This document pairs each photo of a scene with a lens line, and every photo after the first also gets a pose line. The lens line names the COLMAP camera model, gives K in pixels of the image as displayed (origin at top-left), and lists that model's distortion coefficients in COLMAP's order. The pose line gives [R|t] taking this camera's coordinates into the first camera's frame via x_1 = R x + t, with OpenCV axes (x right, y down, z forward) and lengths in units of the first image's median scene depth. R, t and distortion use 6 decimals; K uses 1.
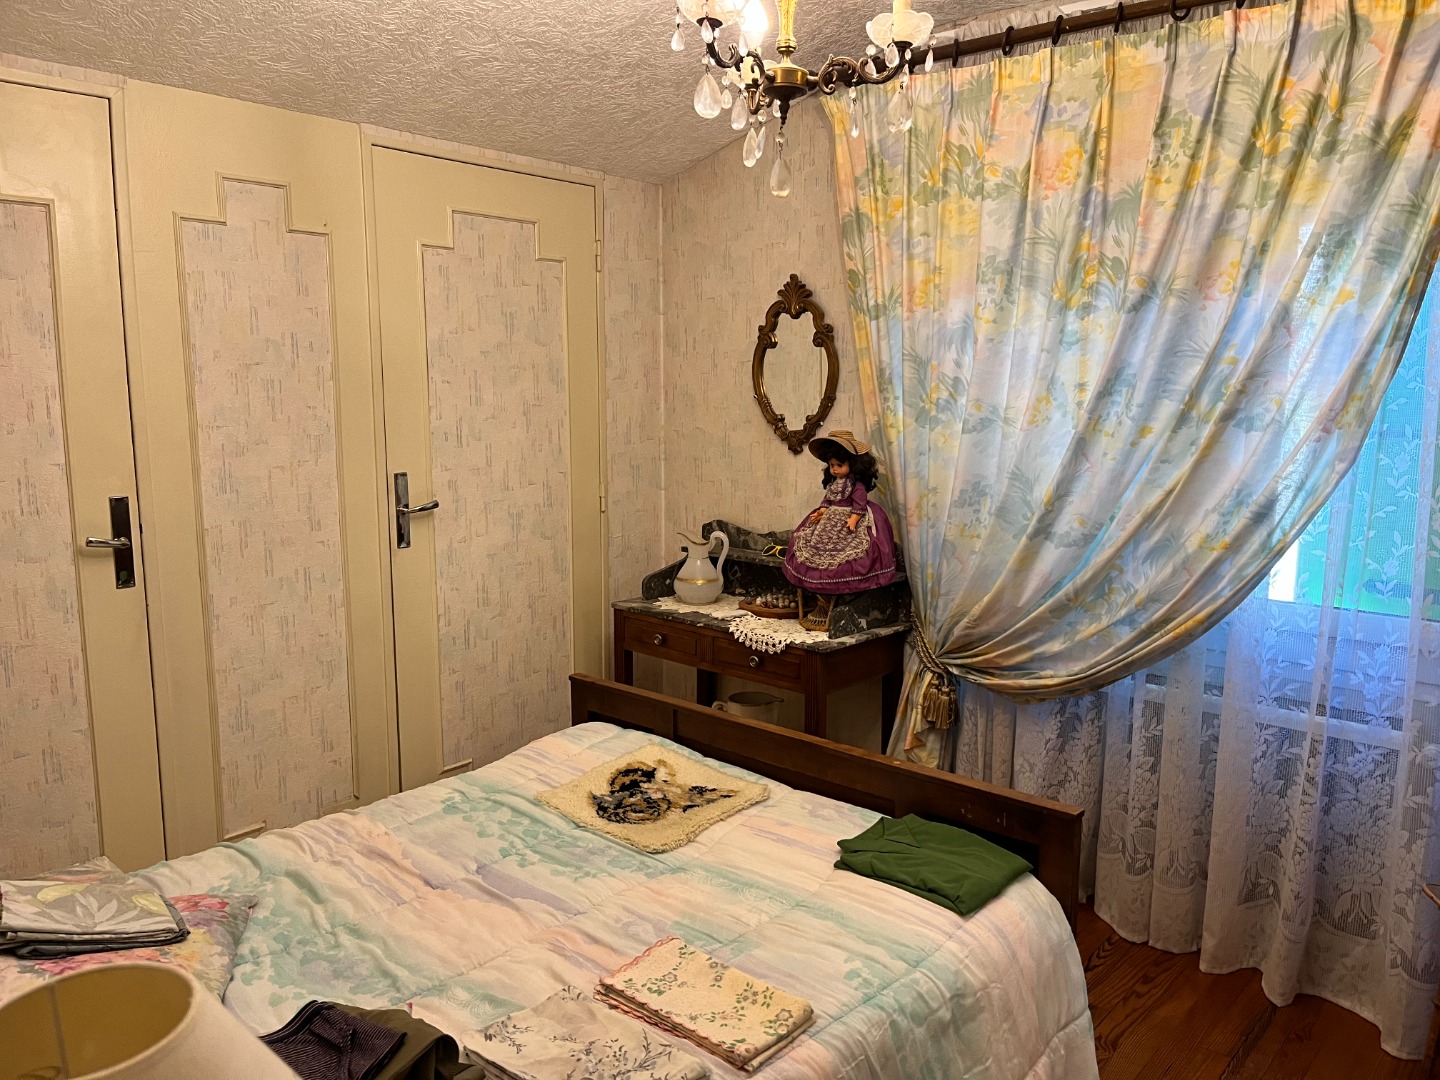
lens RADIAL K [[1112.3, 0, 720.0], [0, 1112.3, 540.0], [0, 0, 1]] dist [0.054694, -0.076408]
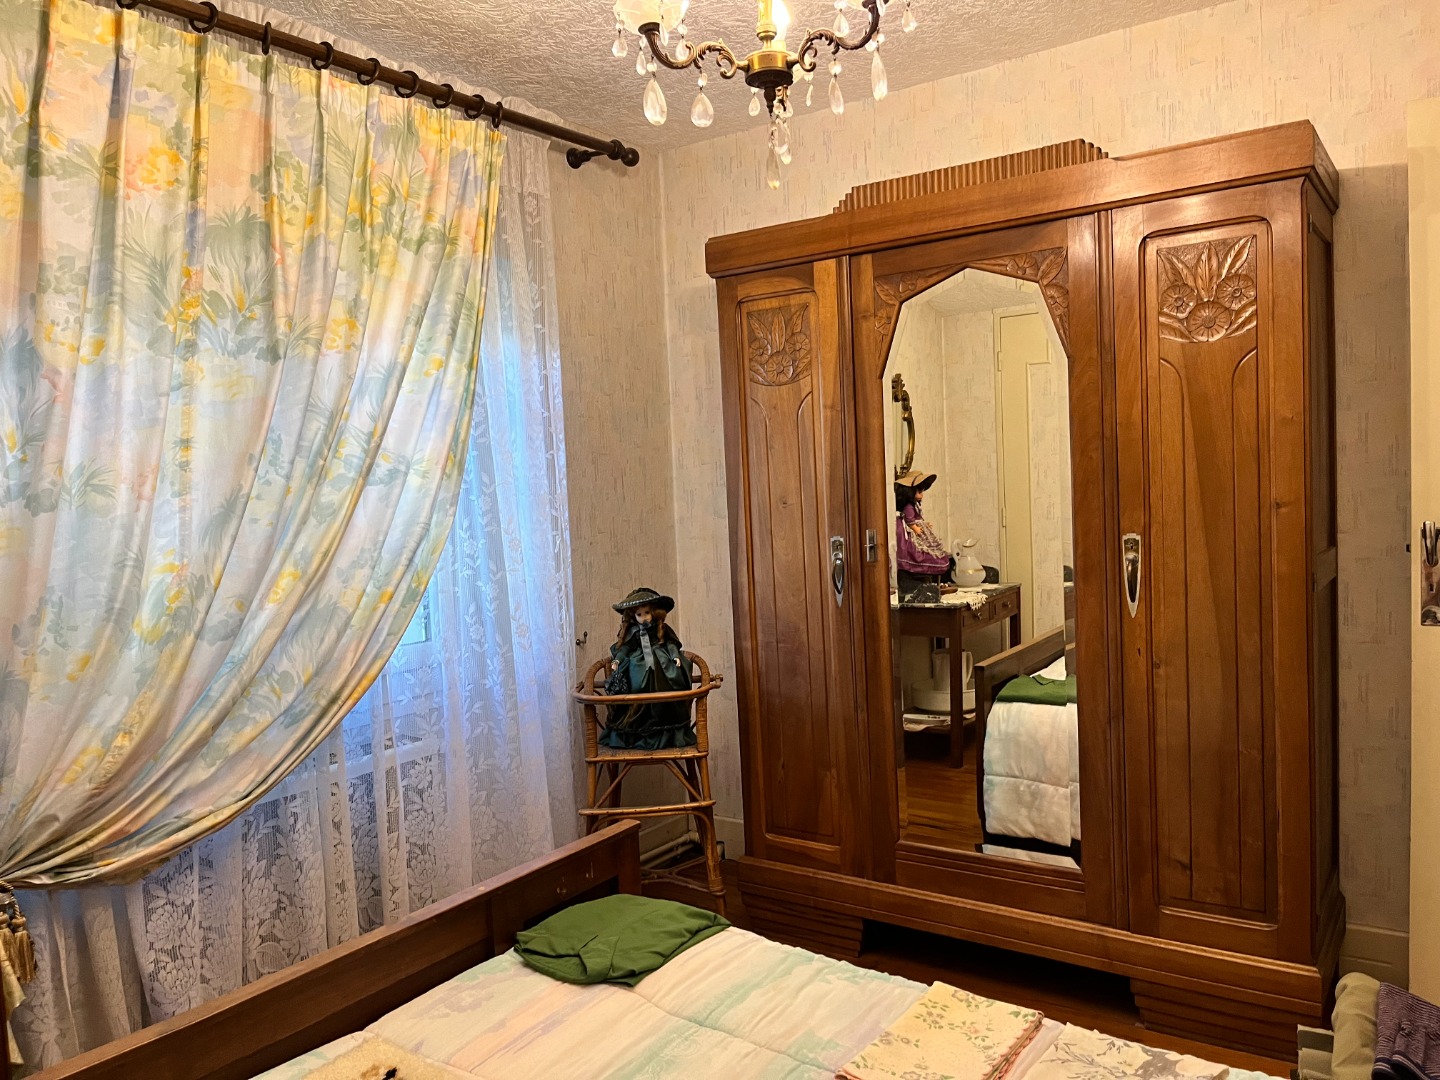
lens RADIAL K [[1112.3, 0, 720.0], [0, 1112.3, 540.0], [0, 0, 1]] dist [0.054694, -0.076408]
pose [[-0.134177, -0.054025, 0.989484, -0.561552], [0.180933, 0.980392, 0.078064, -0.065841], [-0.974300, 0.189504, -0.121771, 0.779484]]
